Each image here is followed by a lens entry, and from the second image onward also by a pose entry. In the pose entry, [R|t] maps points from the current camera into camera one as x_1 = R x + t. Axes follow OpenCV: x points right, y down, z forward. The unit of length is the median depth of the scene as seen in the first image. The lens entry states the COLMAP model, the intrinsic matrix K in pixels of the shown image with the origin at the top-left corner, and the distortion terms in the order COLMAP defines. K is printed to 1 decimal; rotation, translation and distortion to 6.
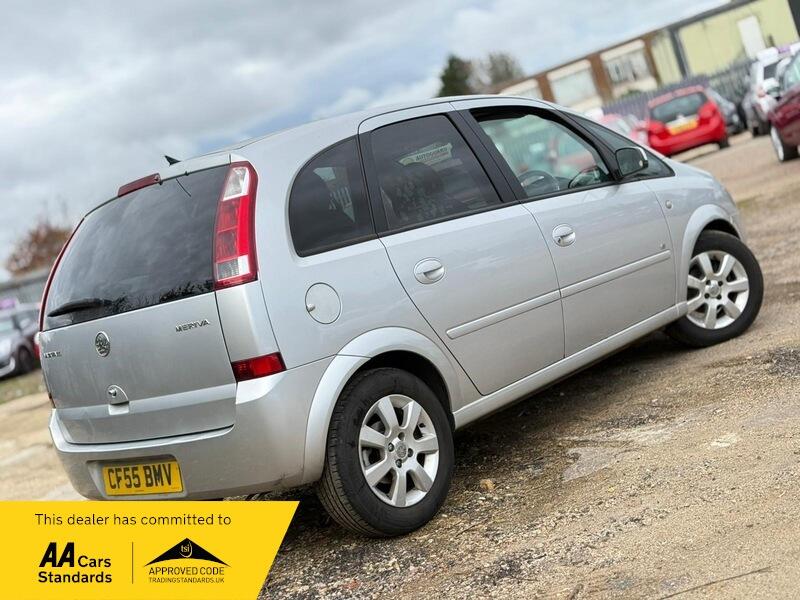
lens RADIAL K [[1118.8, 0, 407.9], [0, 1118.8, 303.5], [0, 0, 1]] dist [0.117785, -0.082483]
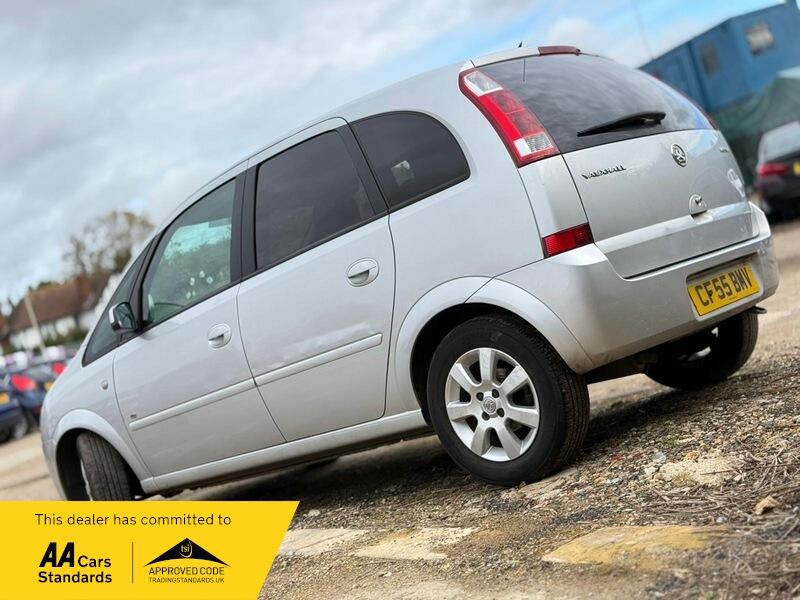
lens RADIAL K [[1118.8, 0, 407.9], [0, 1118.8, 303.5], [0, 0, 1]] dist [0.117785, -0.082483]
pose [[0.069184, 0.279213, 0.957734, -1.203839], [0.369077, 0.884752, -0.284598, 0.347036], [-0.926820, 0.373167, -0.041840, 1.311683]]
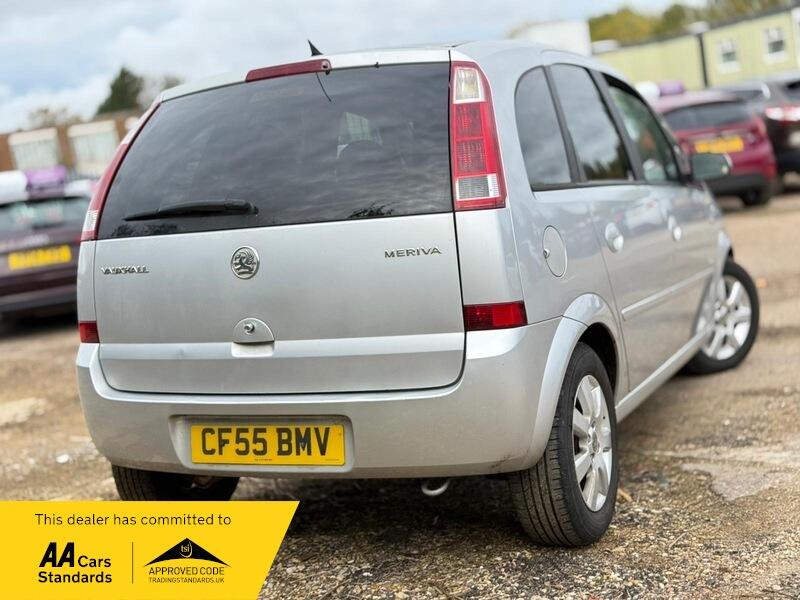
lens RADIAL K [[1112.9, 0, 400.0], [0, 1112.9, 300.0], [0, 0, 1]] dist [0.135968, -0.140473]
pose [[0.937985, 0.142507, 0.316032, -0.407084], [-0.130403, 0.989690, -0.059240, 0.092028], [-0.321216, 0.014355, 0.946897, 0.253836]]
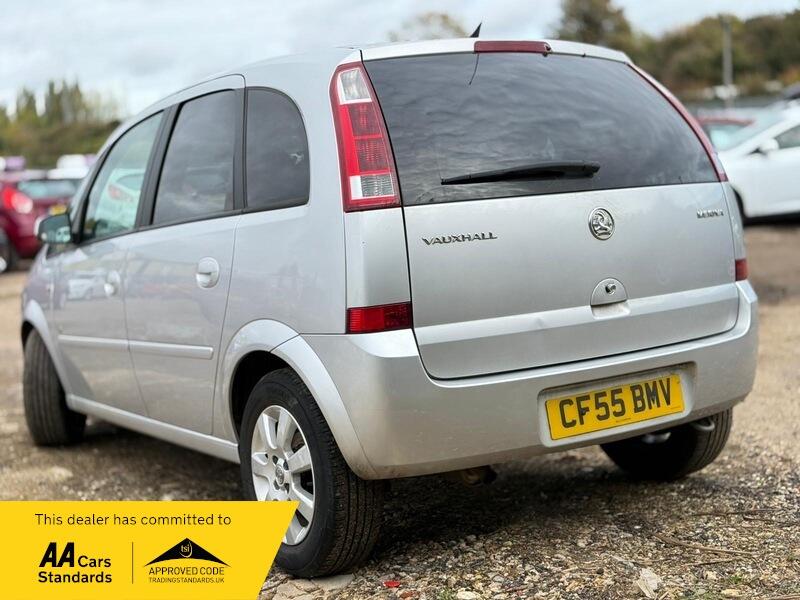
lens RADIAL K [[1112.9, 0, 400.0], [0, 1112.9, 300.0], [0, 0, 1]] dist [0.135968, -0.140473]
pose [[0.268958, 0.170057, 0.948020, -1.016000], [0.091356, 0.975347, -0.200877, 0.226132], [-0.958809, 0.140635, 0.246792, 0.950698]]
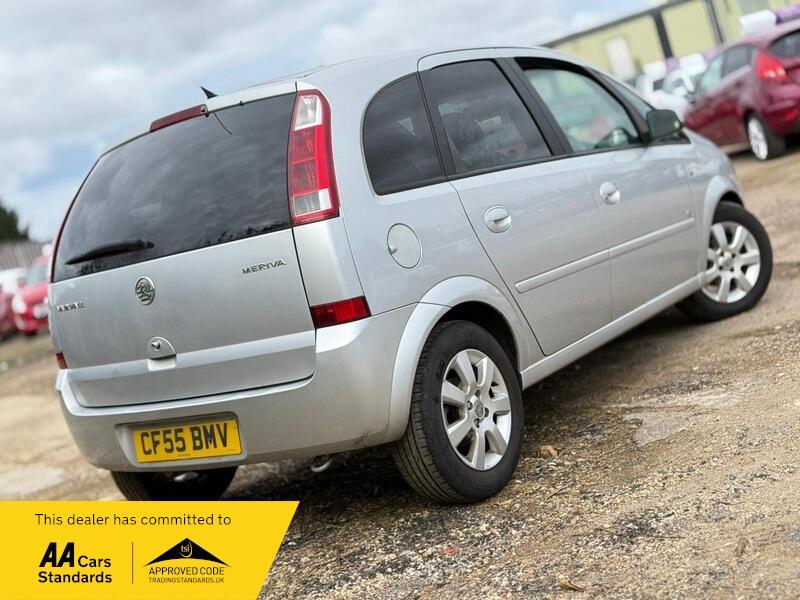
lens RADIAL K [[1112.9, 0, 400.0], [0, 1112.9, 300.0], [0, 0, 1]] dist [0.135968, -0.140473]
pose [[0.992783, 0.012800, 0.119239, -0.175916], [-0.010899, 0.999803, -0.016587, 0.055810], [-0.119428, 0.015167, 0.992727, 0.094271]]
